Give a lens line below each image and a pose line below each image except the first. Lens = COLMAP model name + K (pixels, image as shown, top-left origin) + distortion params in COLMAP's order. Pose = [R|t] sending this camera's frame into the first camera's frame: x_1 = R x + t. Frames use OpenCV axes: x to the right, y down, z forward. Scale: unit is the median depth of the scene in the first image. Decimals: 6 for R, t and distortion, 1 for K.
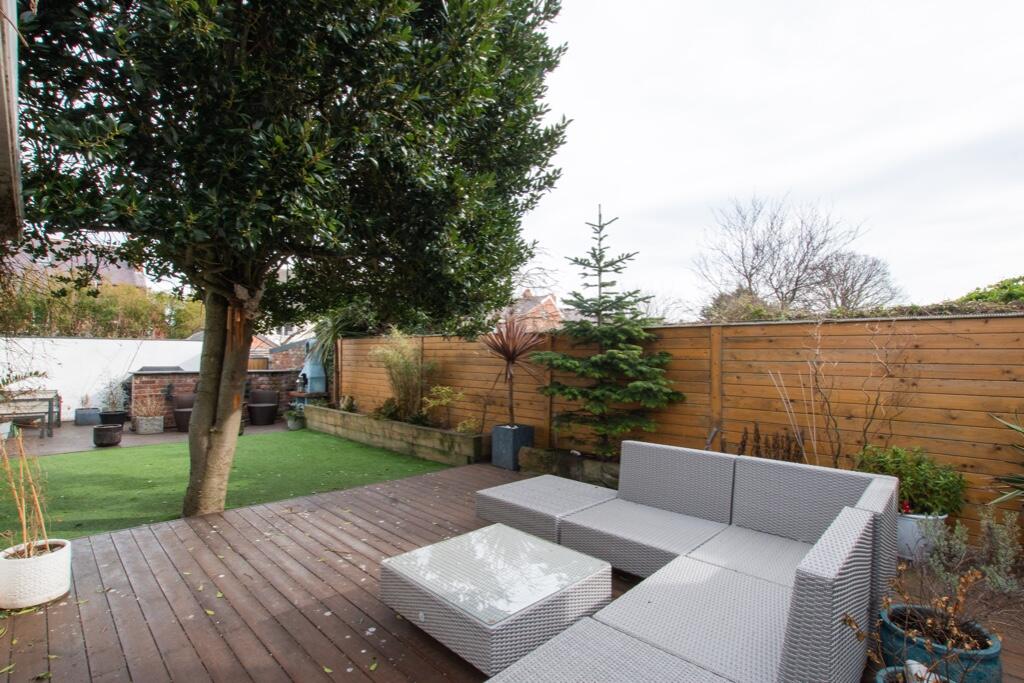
lens RADIAL K [[476.5, 0, 509.7], [0, 476.5, 349.7], [0, 0, 1]] dist [-0.003102, 0.000216]
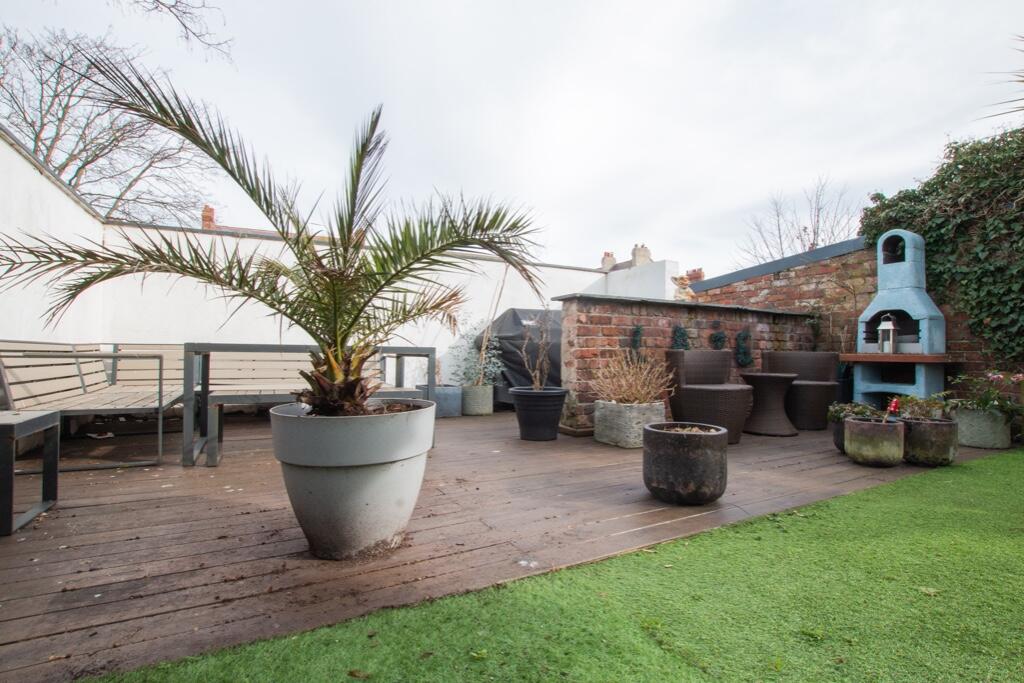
lens RADIAL K [[476.5, 0, 512.9], [0, 476.5, 345.0], [0, 0, 1]] dist [-0.003102, 0.000216]
pose [[0.947211, -0.003814, -0.320588, -0.724891], [0.003957, 0.999992, -0.000206, 0.092939], [0.320586, -0.001074, 0.947219, 0.601213]]
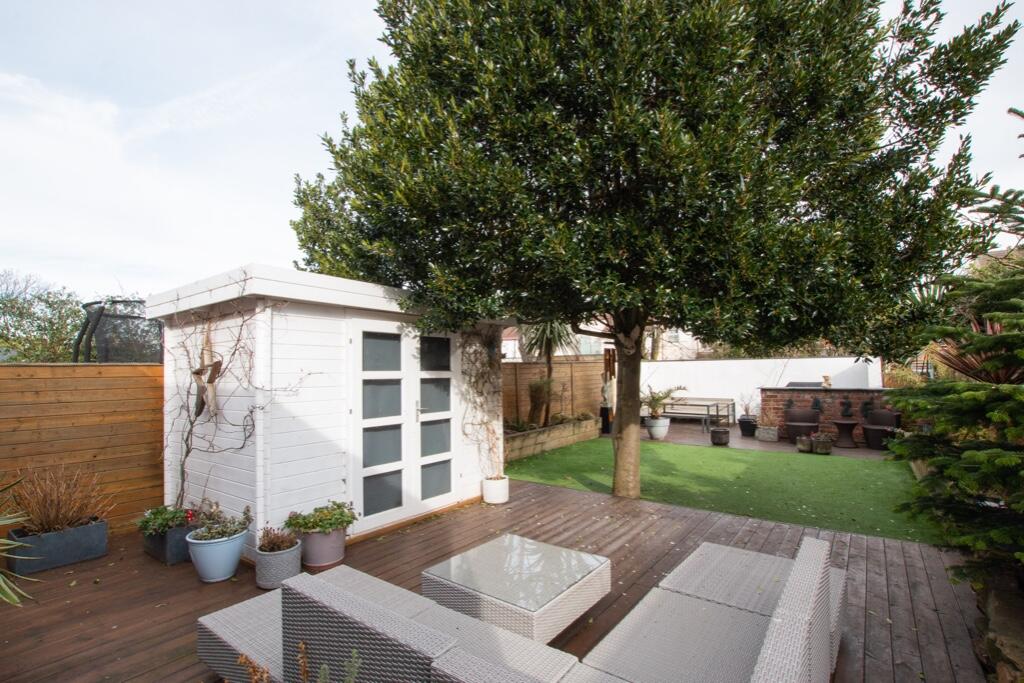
lens RADIAL K [[476.5, 0, 509.4], [0, 476.5, 344.4], [0, 0, 1]] dist [-0.003102, 0.000216]
pose [[0.124631, -0.064136, -0.990128, 0.320226], [0.029458, 0.997708, -0.060919, -0.005695], [0.991766, -0.021575, 0.126235, 0.236939]]
